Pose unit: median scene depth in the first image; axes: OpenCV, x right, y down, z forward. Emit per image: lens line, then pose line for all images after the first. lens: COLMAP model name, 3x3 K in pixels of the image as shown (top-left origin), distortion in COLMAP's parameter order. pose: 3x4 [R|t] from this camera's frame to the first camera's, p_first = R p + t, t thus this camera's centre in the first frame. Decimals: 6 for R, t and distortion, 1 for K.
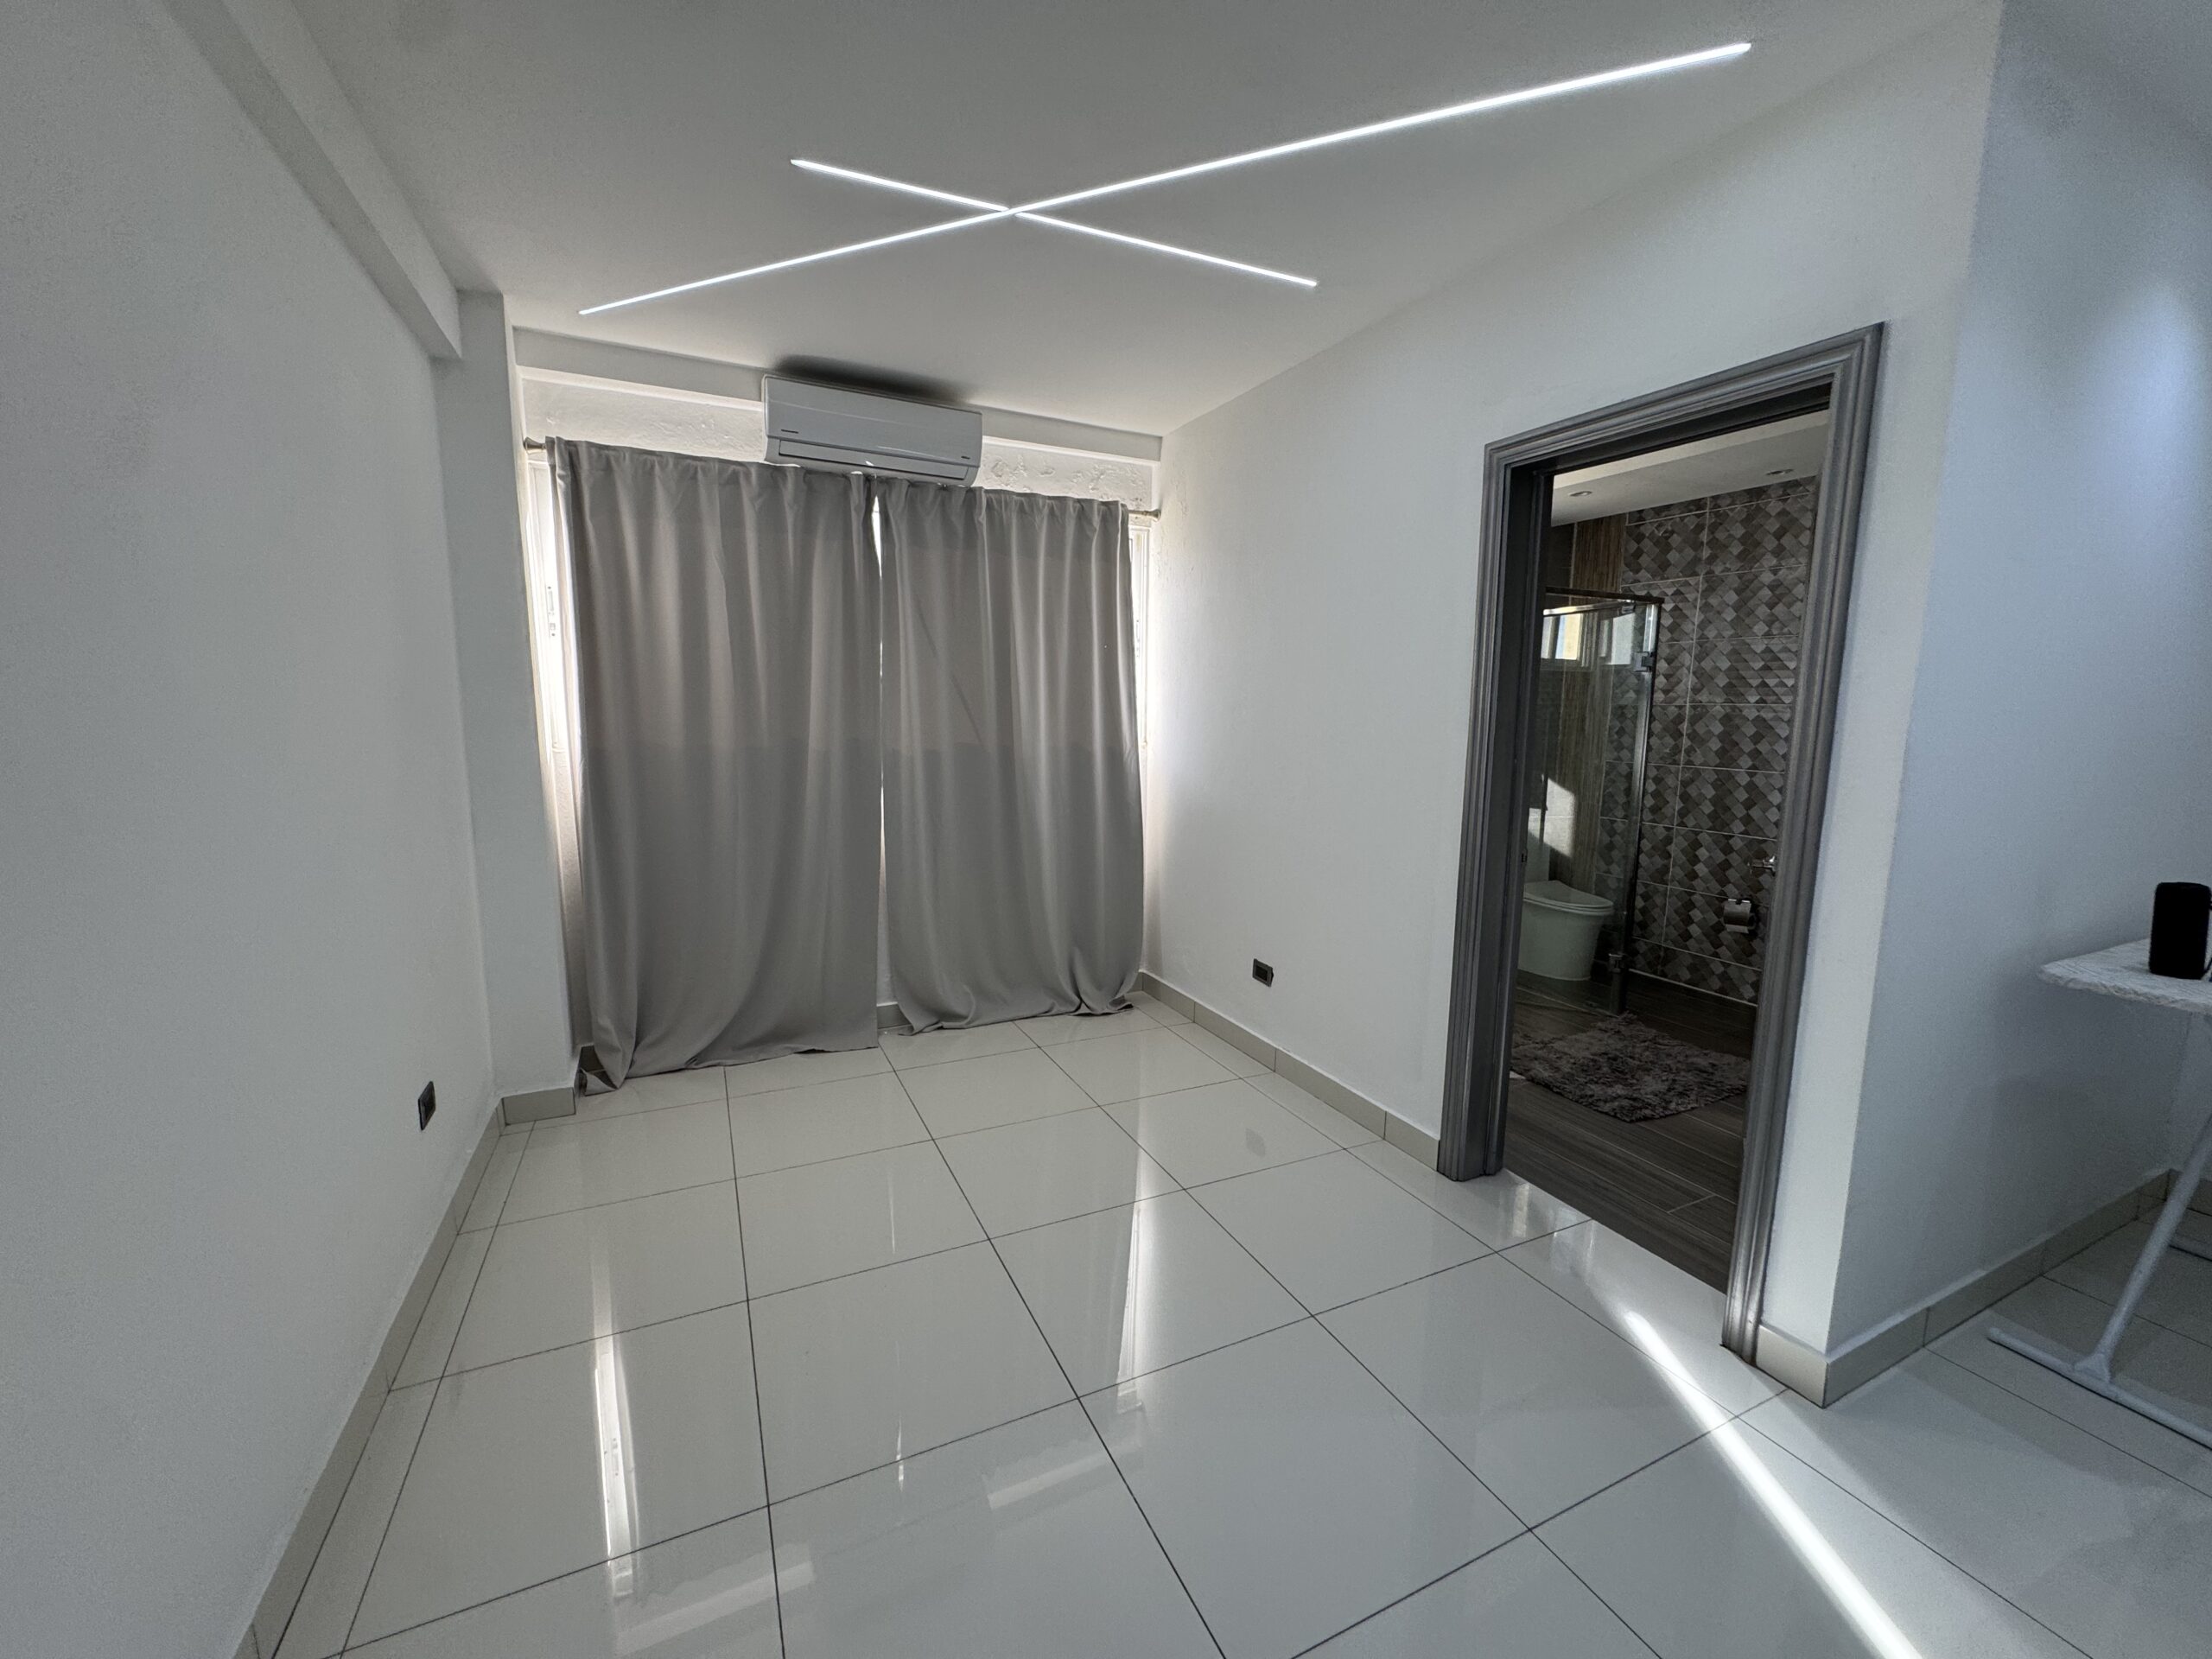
lens RADIAL K [[881.7, 0, 1095.3], [0, 881.7, 839.3], [0, 0, 1]] dist [-0.005688, 0.001394]
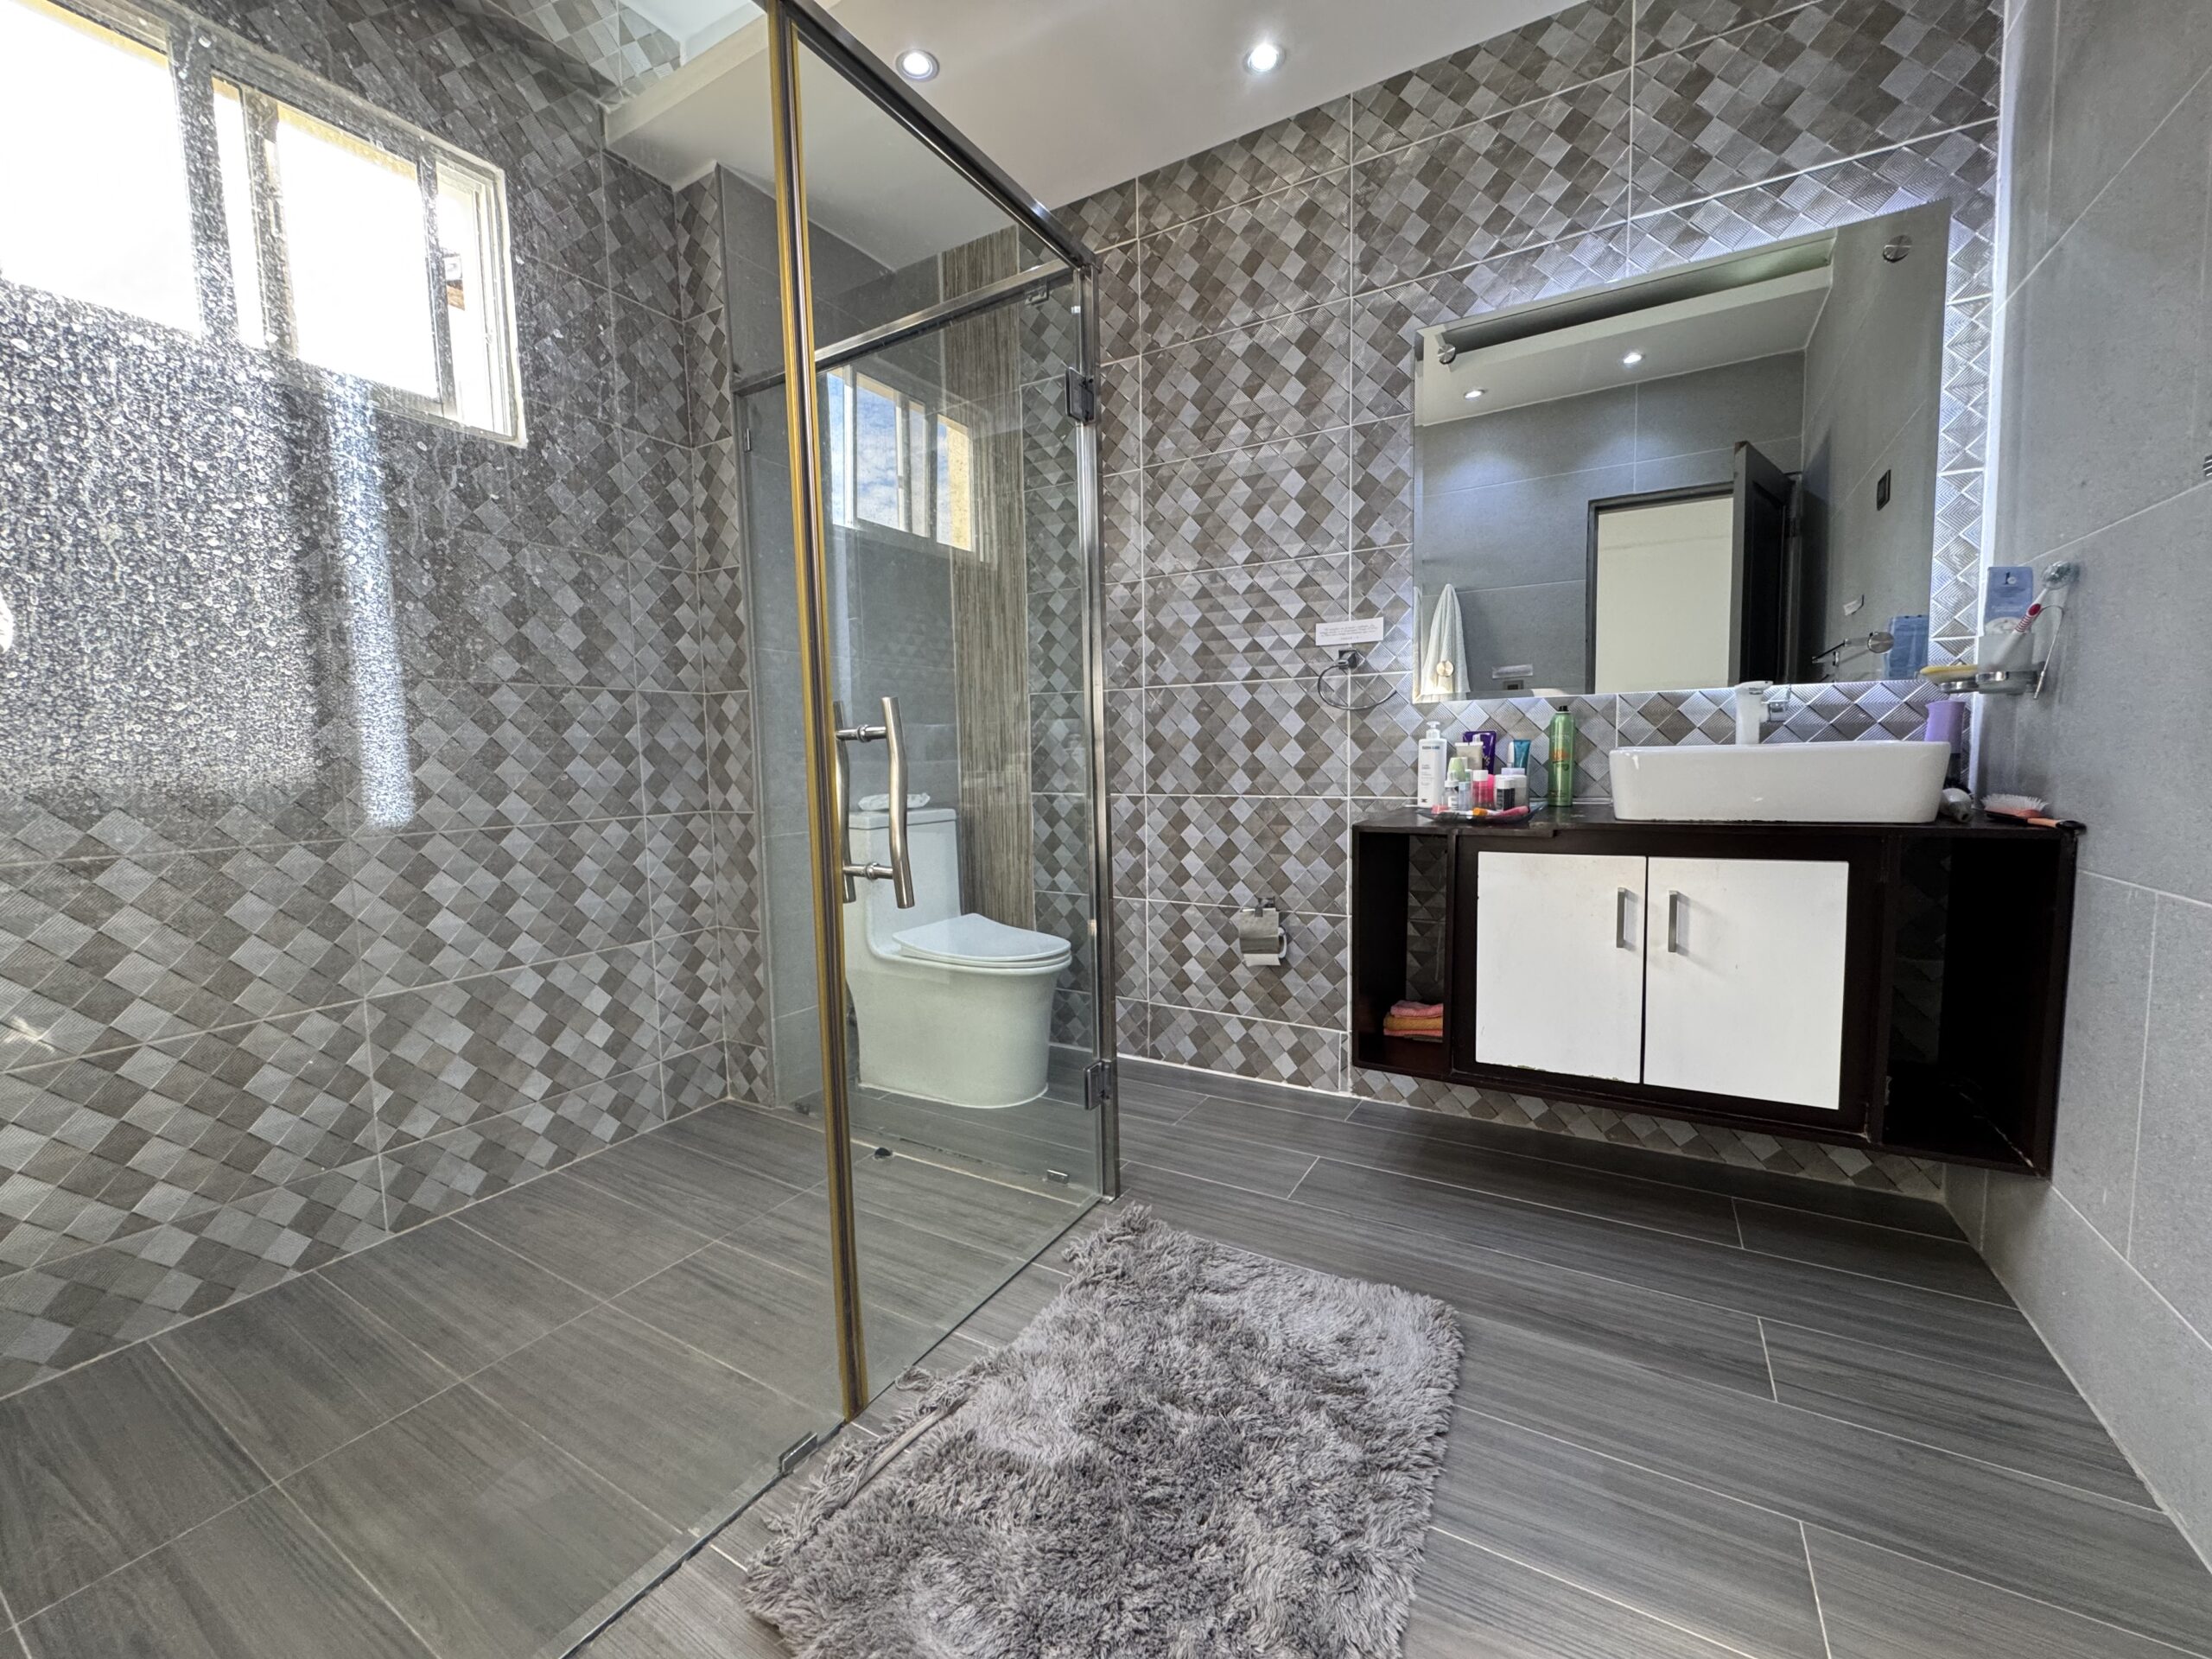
lens RADIAL K [[881.7, 0, 1104.3], [0, 881.7, 832.8], [0, 0, 1]] dist [-0.005688, 0.001394]
pose [[0.822668, -0.068322, 0.564402, 0.323427], [0.107212, 0.993584, -0.035996, 0.029655], [-0.558321, 0.090123, 0.824715, 0.565969]]
